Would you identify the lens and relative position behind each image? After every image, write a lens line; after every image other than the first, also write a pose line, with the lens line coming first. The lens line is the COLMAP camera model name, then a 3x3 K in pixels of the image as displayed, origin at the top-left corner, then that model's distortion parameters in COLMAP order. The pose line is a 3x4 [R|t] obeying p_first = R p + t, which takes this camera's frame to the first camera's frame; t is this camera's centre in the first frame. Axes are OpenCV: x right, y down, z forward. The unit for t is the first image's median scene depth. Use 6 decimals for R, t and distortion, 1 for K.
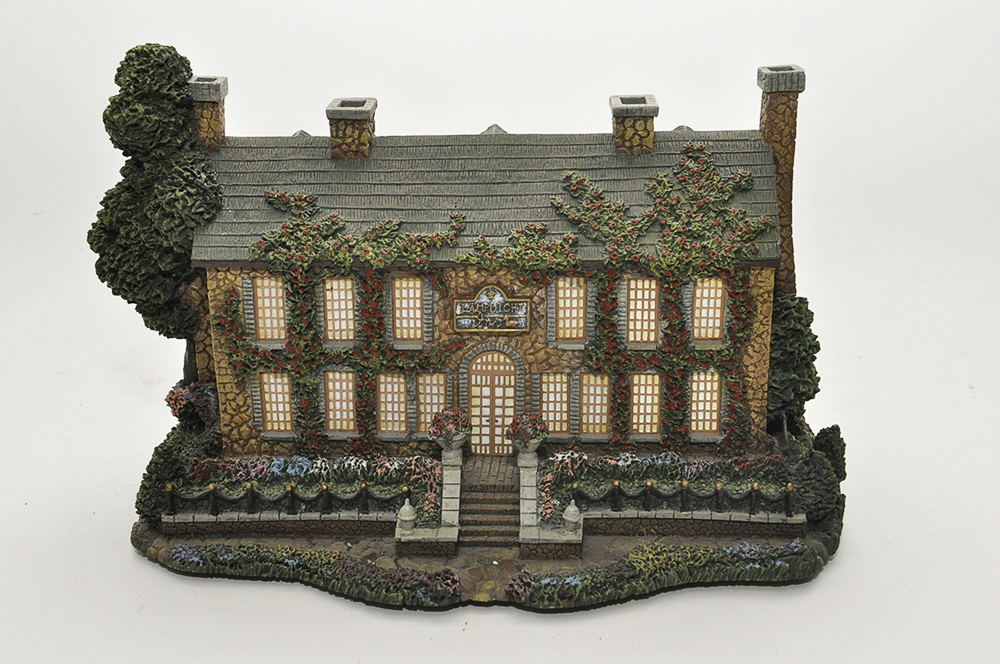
lens RADIAL K [[1398.4, 0, 499.0], [0, 1398.4, 324.9], [0, 0, 1]] dist [0.112752, 0.000000]
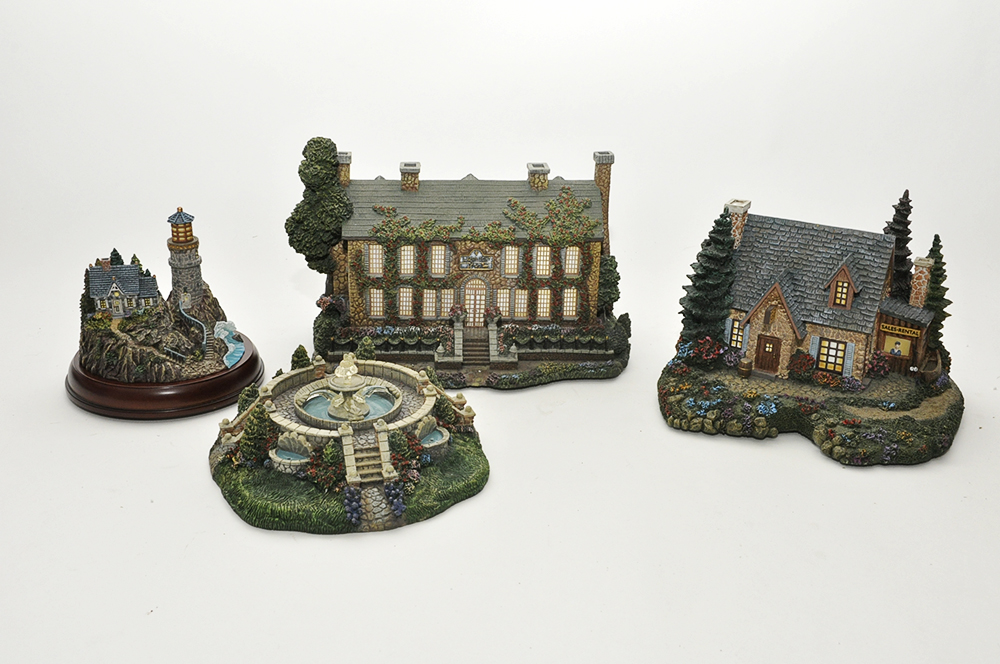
lens RADIAL K [[1035.4, 0, 501.4], [0, 1035.4, 328.8], [0, 0, 1]] dist [0.027635, 0.000000]
pose [[0.993749, -0.001595, 0.111629, -0.148037], [-0.002056, 0.999467, 0.032584, 0.044467], [-0.111621, -0.032610, 0.993216, -0.635559]]
